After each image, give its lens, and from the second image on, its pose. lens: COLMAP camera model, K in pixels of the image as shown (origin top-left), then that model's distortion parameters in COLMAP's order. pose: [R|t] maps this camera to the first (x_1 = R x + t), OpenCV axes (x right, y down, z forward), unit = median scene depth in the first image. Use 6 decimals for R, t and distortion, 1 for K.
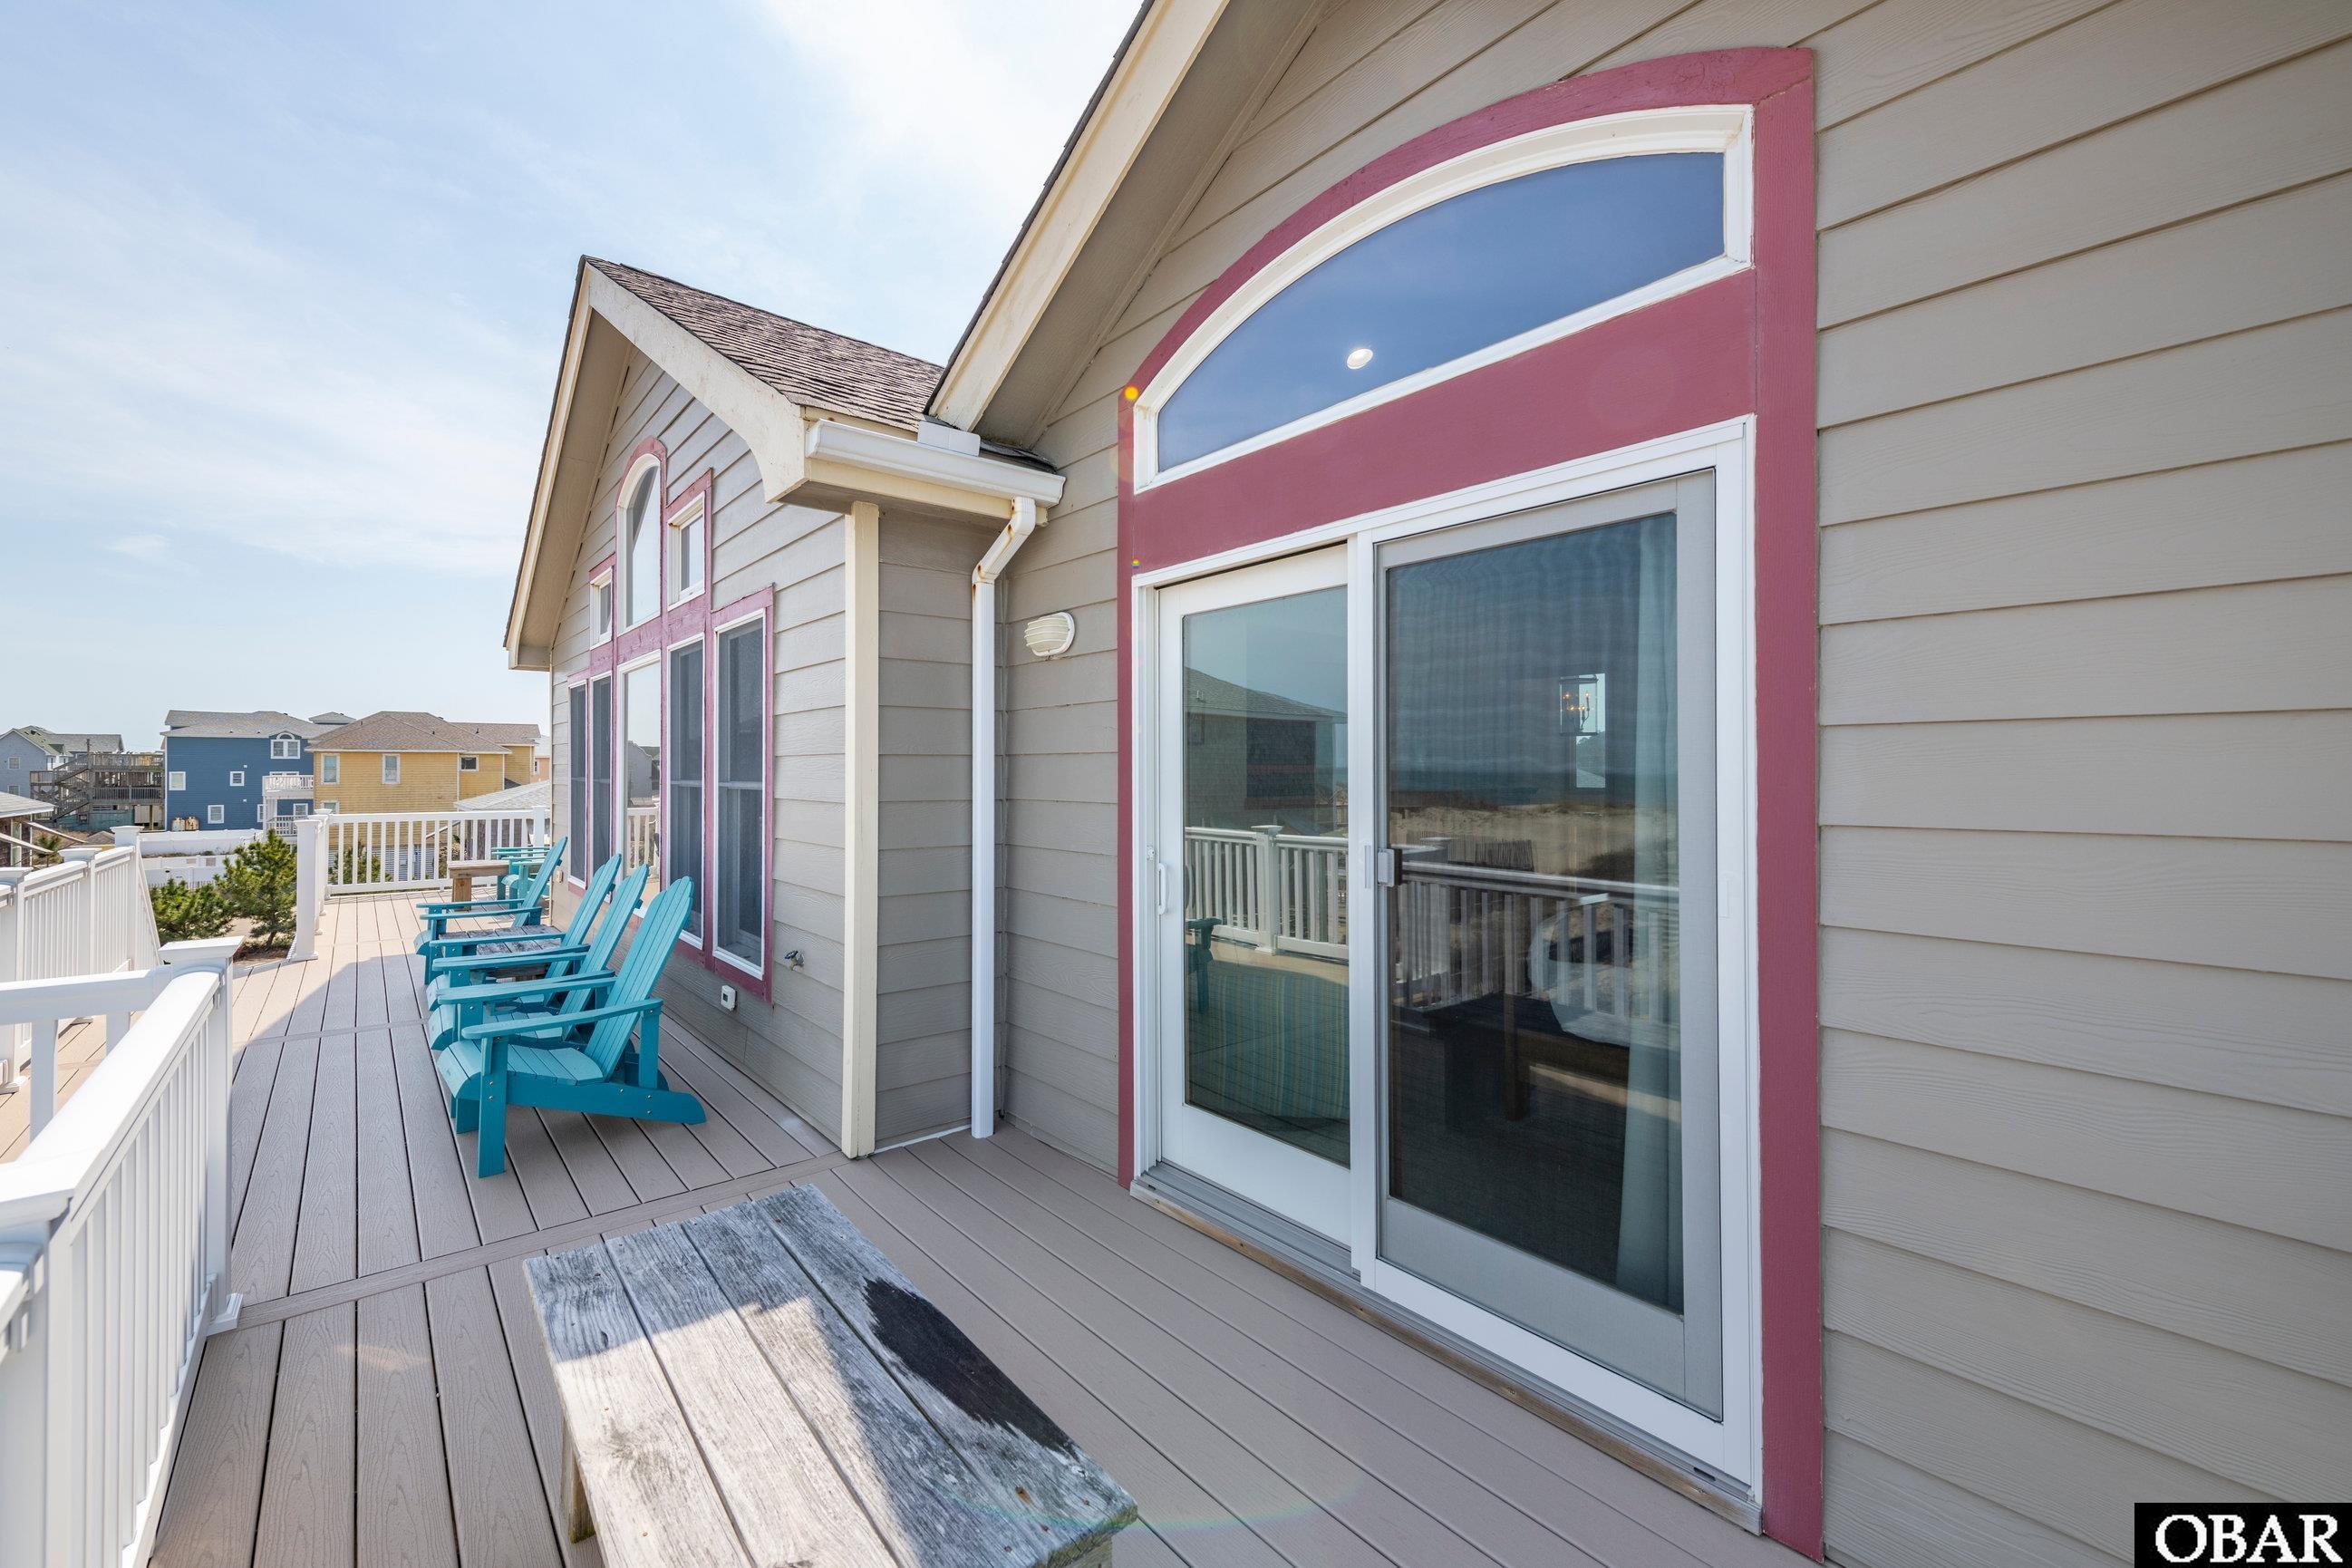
lens RADIAL K [[950.2, 0, 1182.7], [0, 950.2, 770.8], [0, 0, 1]] dist [0.010517, -0.002666]
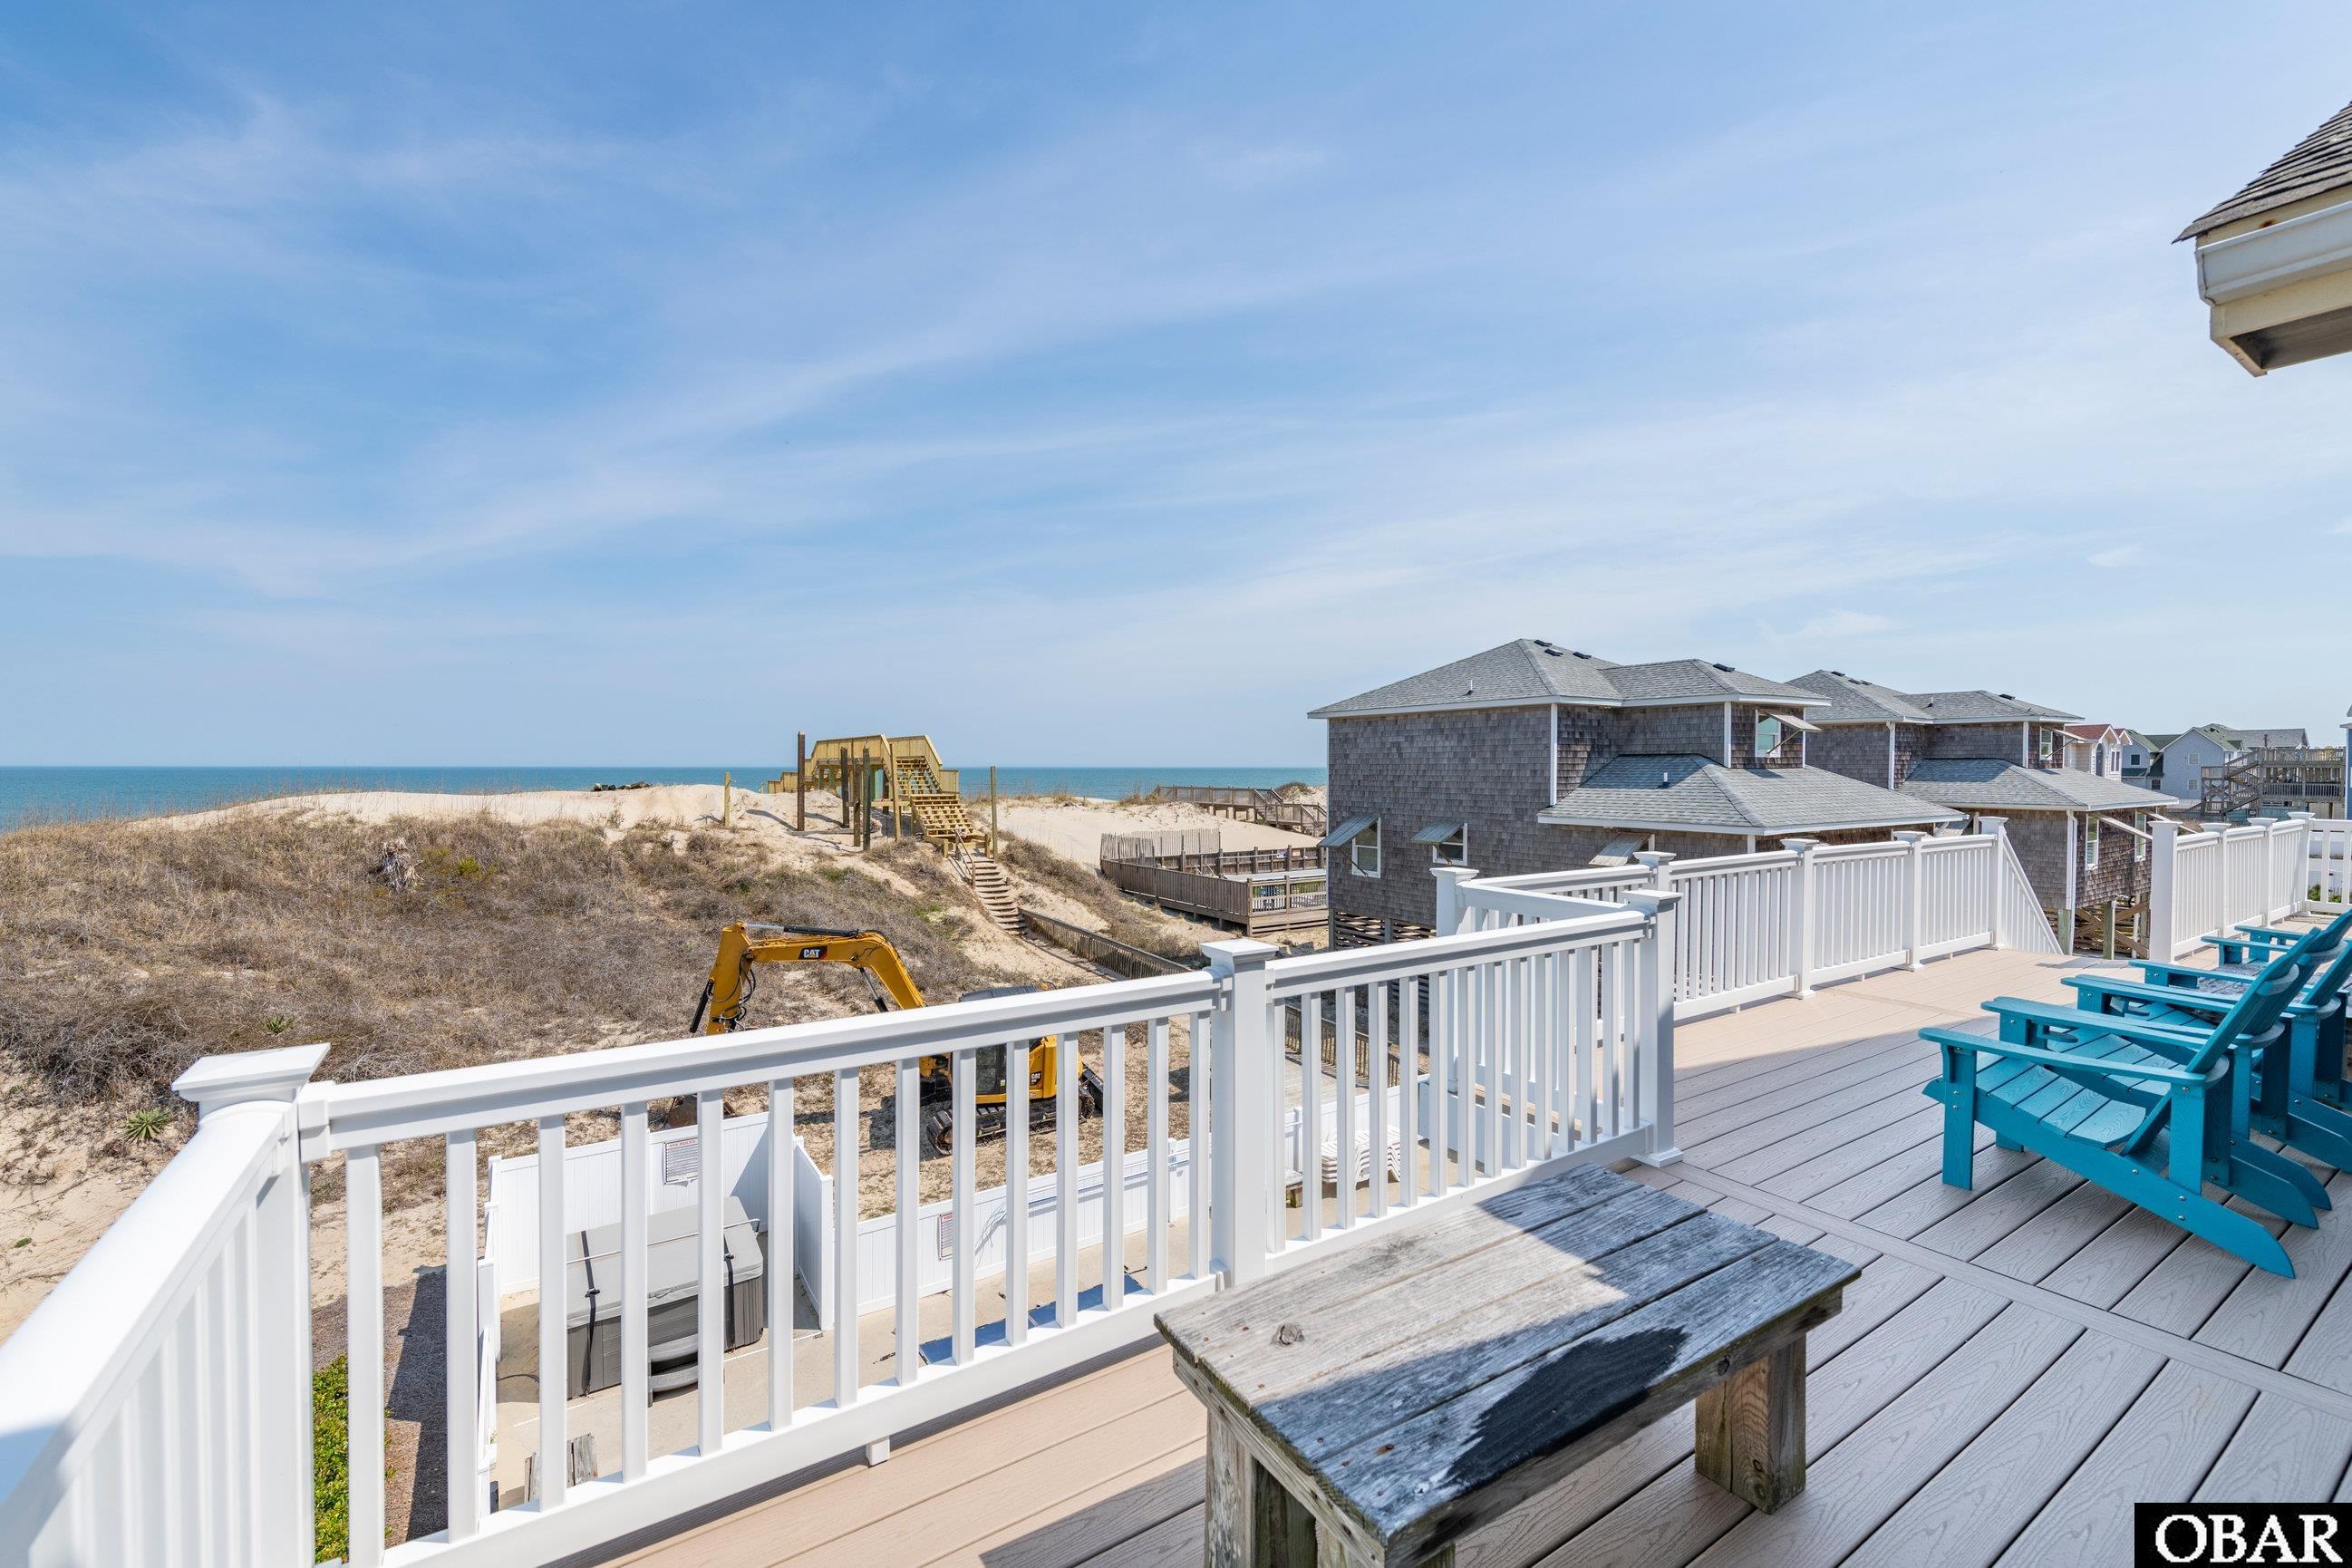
lens RADIAL K [[950.2, 0, 1177.1], [0, 950.2, 787.5], [0, 0, 1]] dist [0.010517, -0.002666]
pose [[-0.124845, 0.020911, -0.991956, 0.703247], [0.001115, 0.999780, 0.020936, -0.014497], [0.992176, 0.001507, -0.124841, 0.684120]]
